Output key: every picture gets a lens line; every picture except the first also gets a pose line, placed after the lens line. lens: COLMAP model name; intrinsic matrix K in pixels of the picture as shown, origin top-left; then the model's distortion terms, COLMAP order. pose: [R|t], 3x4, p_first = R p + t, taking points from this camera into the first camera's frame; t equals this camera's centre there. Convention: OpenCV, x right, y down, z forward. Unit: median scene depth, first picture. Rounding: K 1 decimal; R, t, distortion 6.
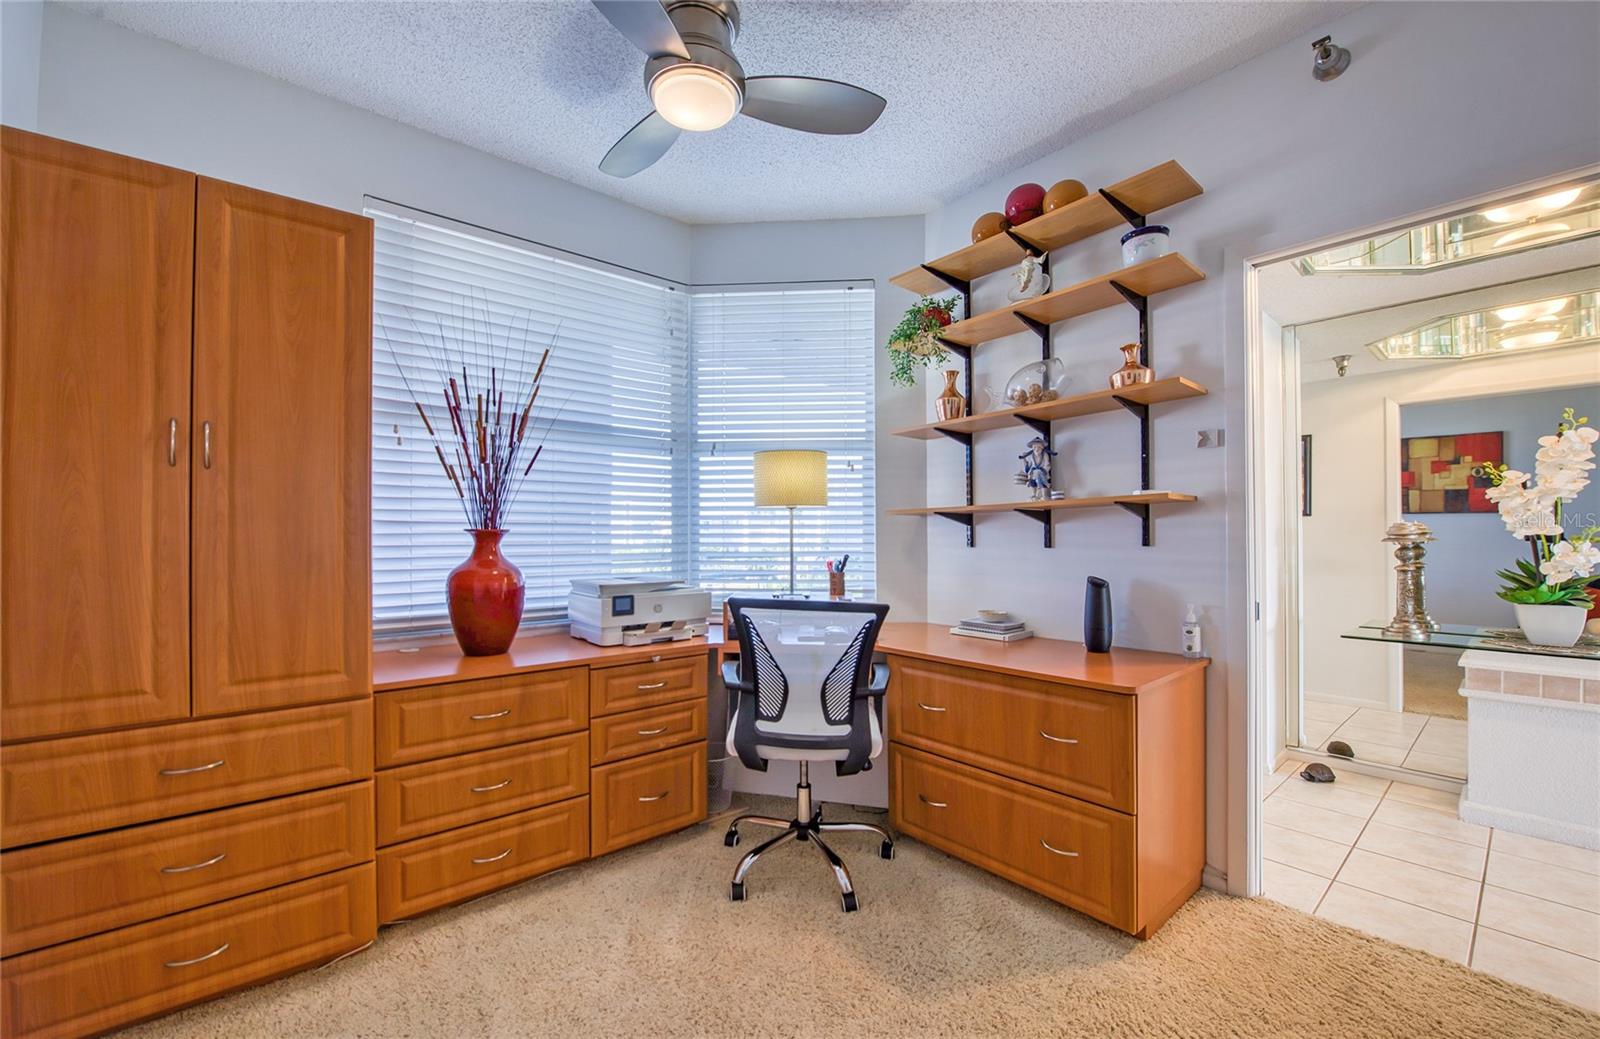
lens RADIAL K [[650.4, 0, 796.7], [0, 650.4, 525.8], [0, 0, 1]] dist [-0.010001, -0.000010]
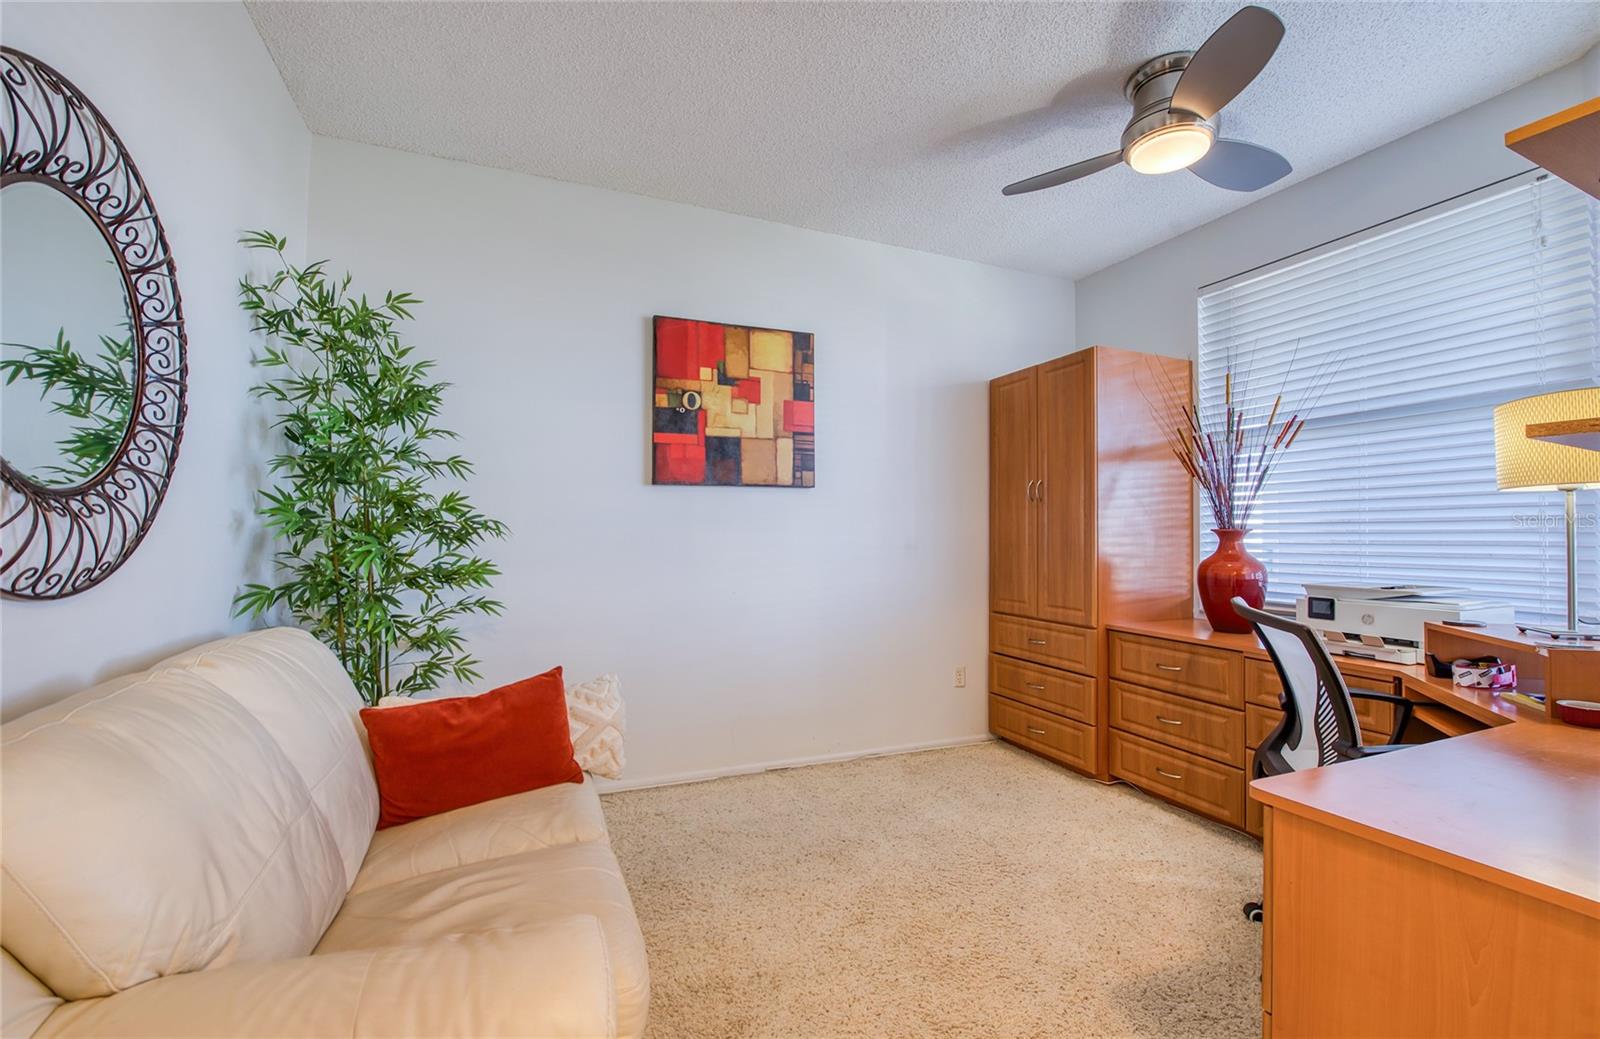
lens RADIAL K [[652.8, 0, 796.3], [0, 652.8, 526.1], [0, 0, 1]] dist [-0.007297, -0.000893]
pose [[-0.290109, -0.014388, -0.956885, 1.065304], [0.004866, 0.999852, -0.016510, 0.017534], [0.956981, -0.009445, -0.289996, 0.668967]]
